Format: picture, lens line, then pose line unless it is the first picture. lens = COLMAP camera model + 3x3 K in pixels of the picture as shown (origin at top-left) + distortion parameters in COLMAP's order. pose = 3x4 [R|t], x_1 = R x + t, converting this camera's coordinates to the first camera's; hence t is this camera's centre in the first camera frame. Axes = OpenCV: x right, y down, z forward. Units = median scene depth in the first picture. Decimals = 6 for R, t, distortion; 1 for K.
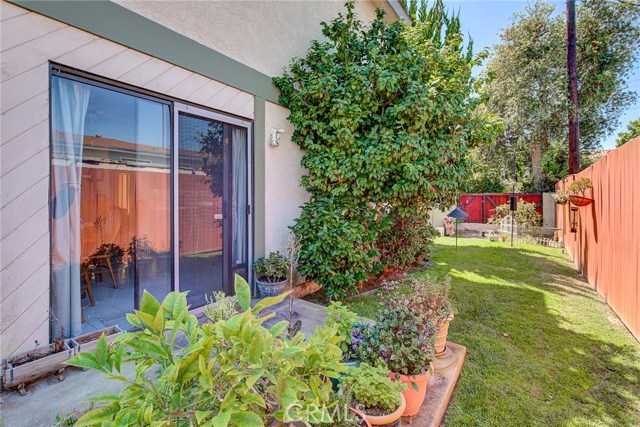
lens RADIAL K [[287.7, 0, 312.7], [0, 287.7, 197.8], [0, 0, 1]] dist [-0.015202, 0.002727]
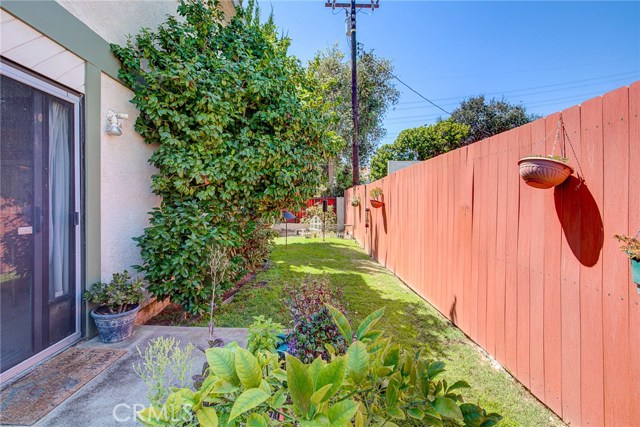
lens RADIAL K [[287.7, 0, 311.4], [0, 287.7, 201.3], [0, 0, 1]] dist [-0.015202, 0.002727]
pose [[0.808668, 0.001570, 0.588263, -0.162230], [-0.003026, 0.999994, 0.001491, -0.004220], [-0.588258, -0.002986, 0.808668, 0.078939]]
